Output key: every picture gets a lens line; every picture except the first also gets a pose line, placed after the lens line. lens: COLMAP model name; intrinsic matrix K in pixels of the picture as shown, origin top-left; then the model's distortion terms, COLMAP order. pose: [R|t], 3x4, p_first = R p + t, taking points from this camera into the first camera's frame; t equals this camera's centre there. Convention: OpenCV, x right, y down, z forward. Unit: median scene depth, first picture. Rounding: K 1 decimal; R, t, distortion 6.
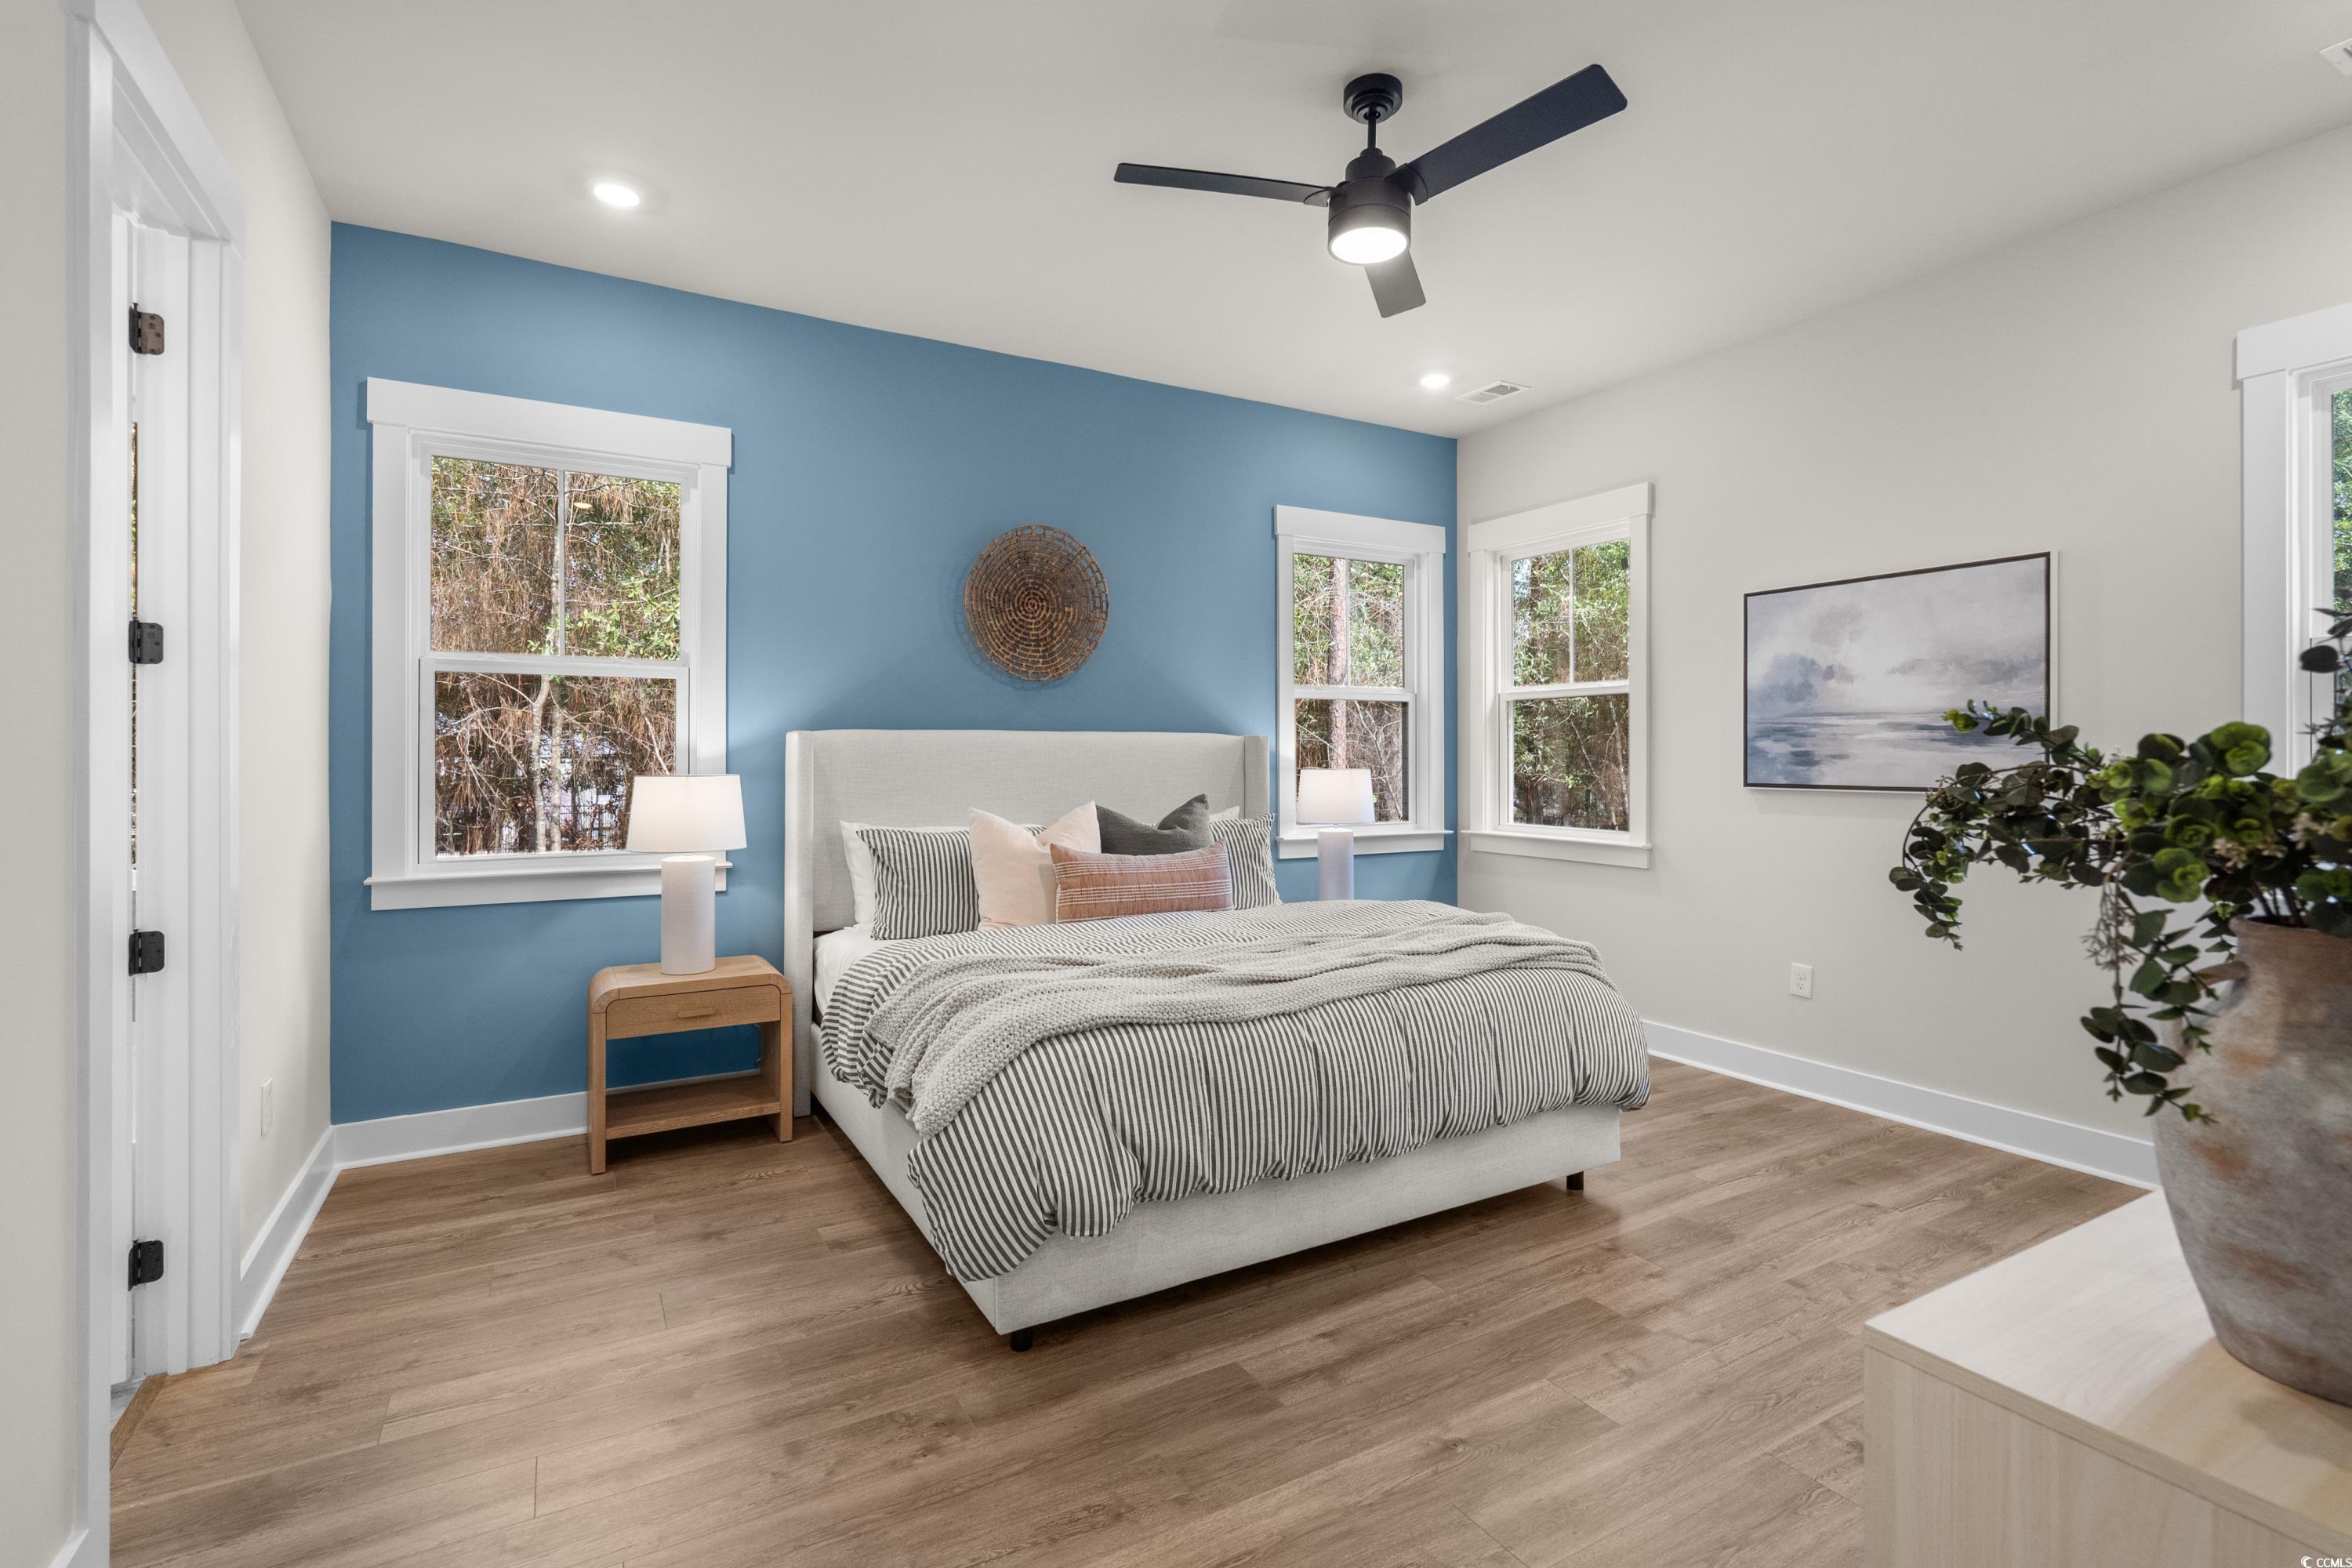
lens RADIAL K [[1062.9, 0, 1159.1], [0, 1062.9, 778.9], [0, 0, 1]] dist [-0.000291, -0.000418]
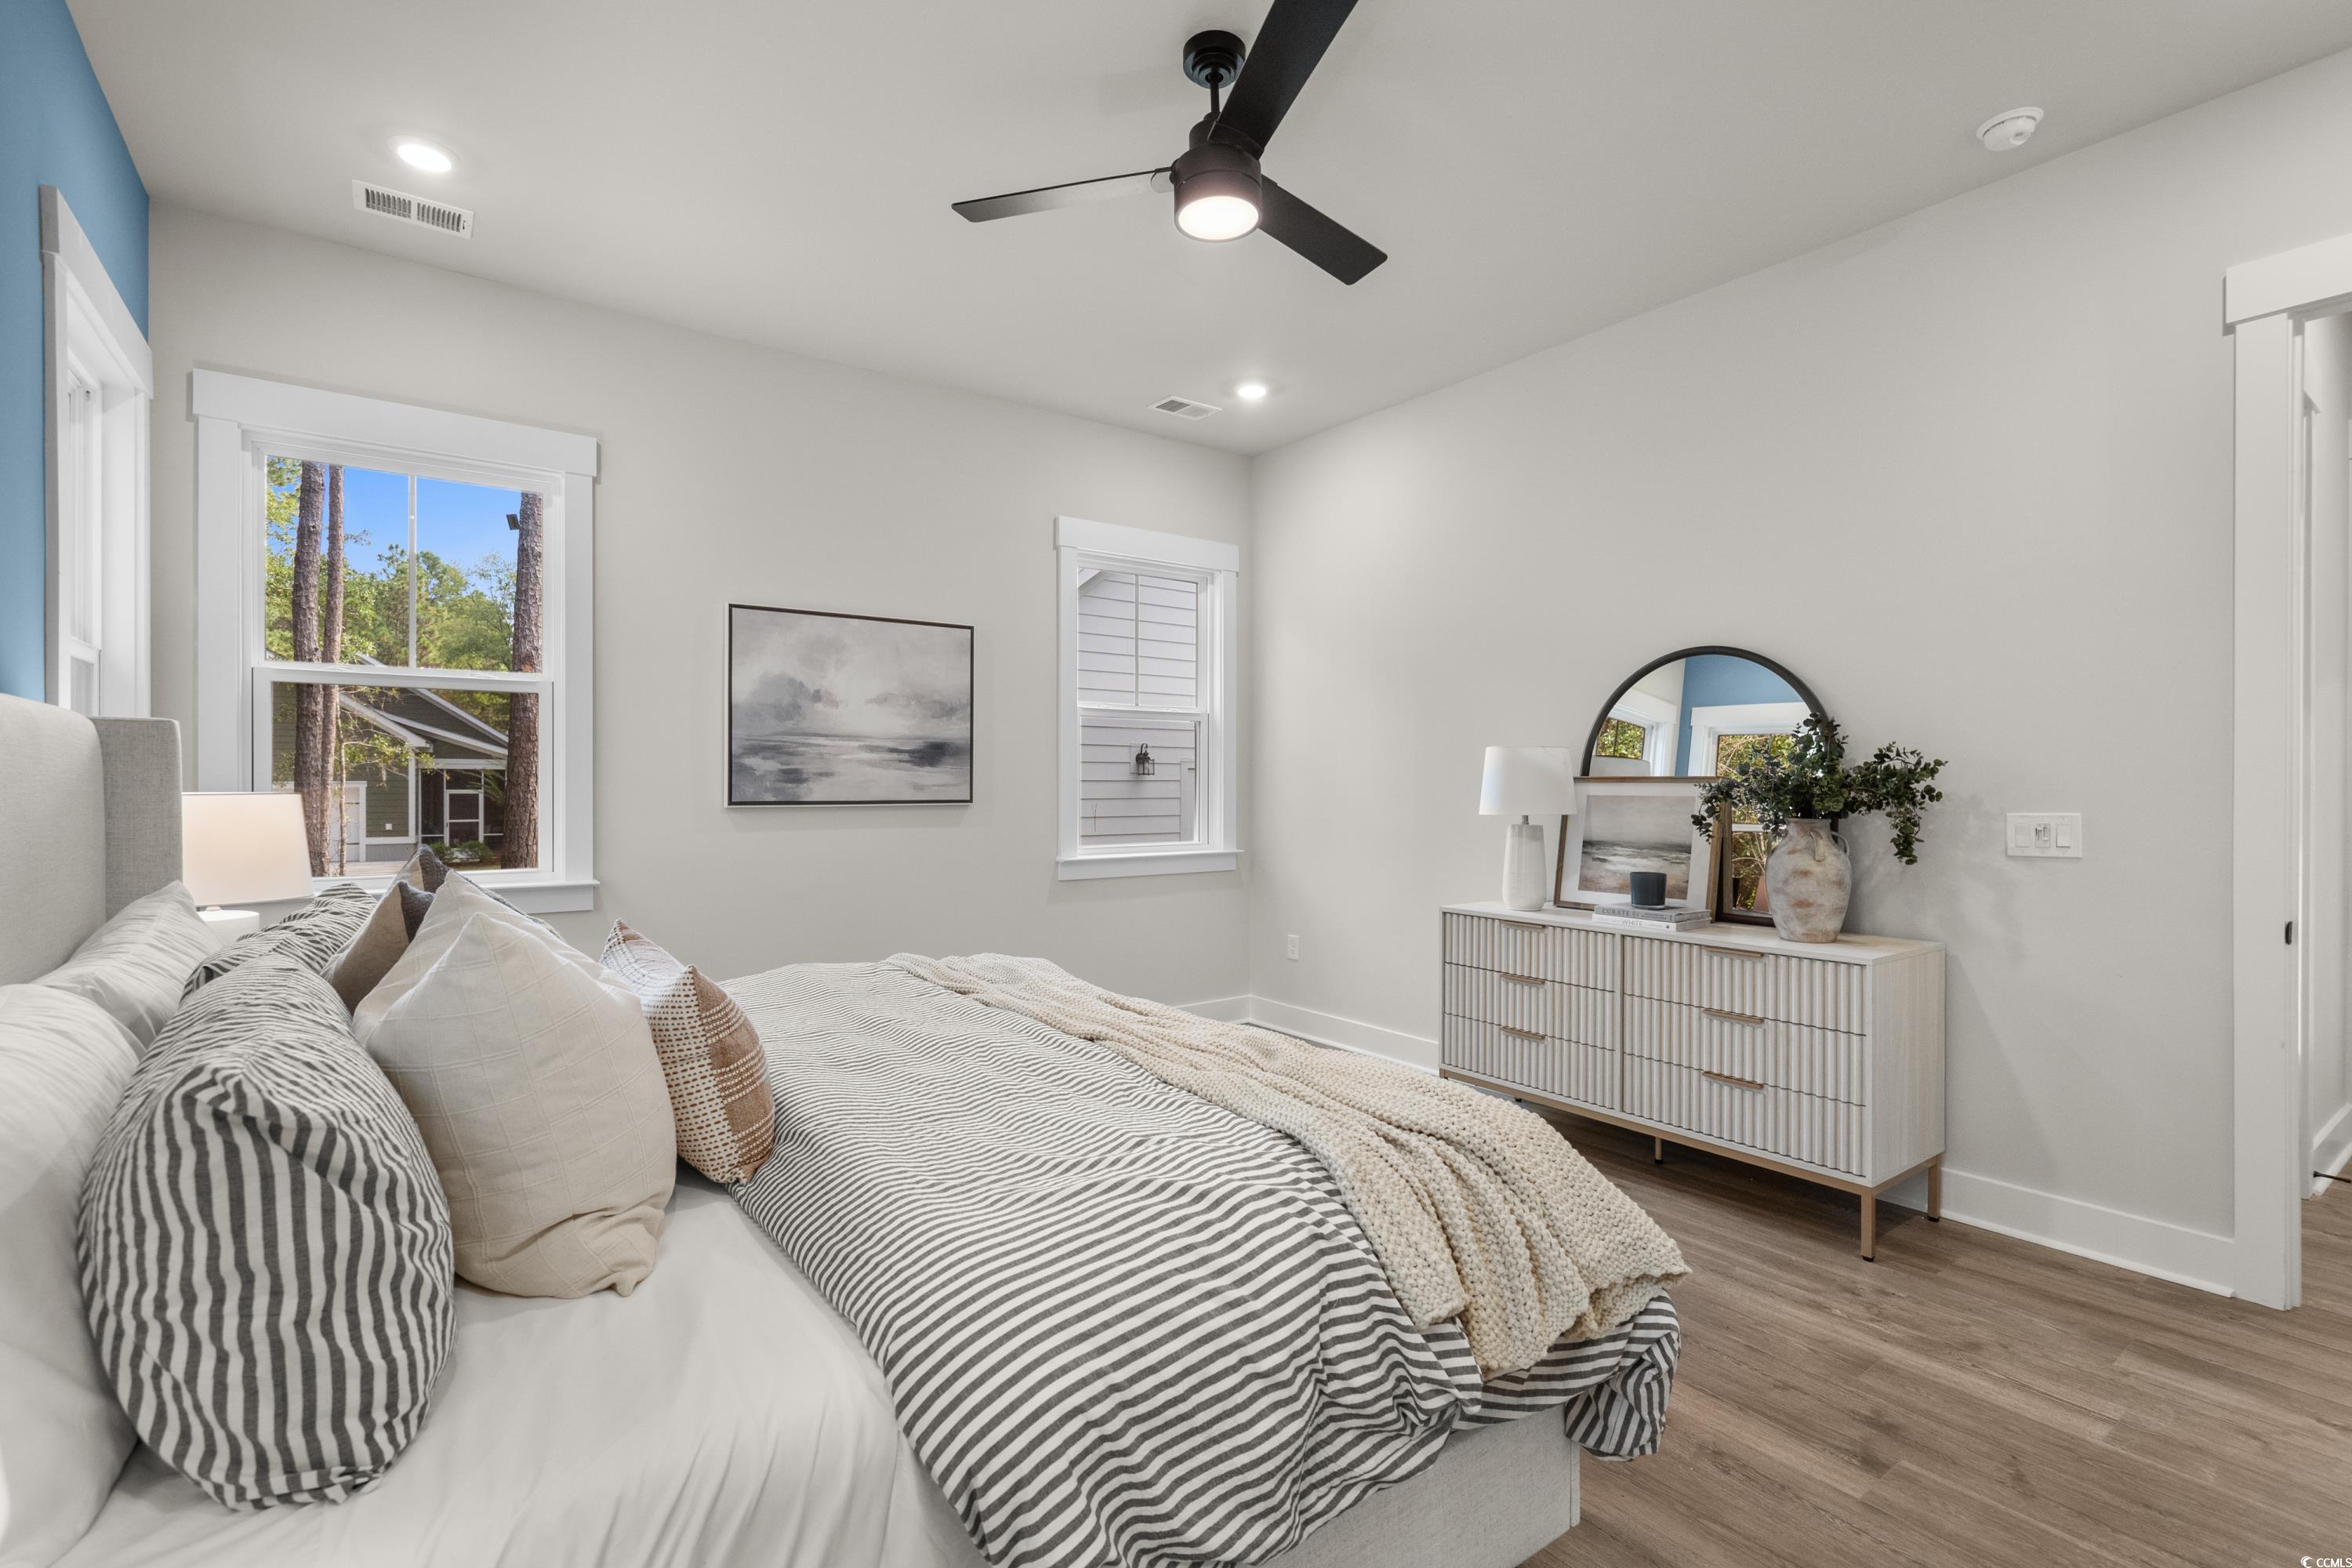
lens RADIAL K [[1062.9, 0, 1159.1], [0, 1062.9, 778.9], [0, 0, 1]] dist [-0.000291, -0.000418]
pose [[-0.121080, -0.002884, 0.992639, -0.474280], [0.016978, 0.999843, 0.004976, -0.015783], [-0.992497, 0.017455, -0.121013, 0.784271]]
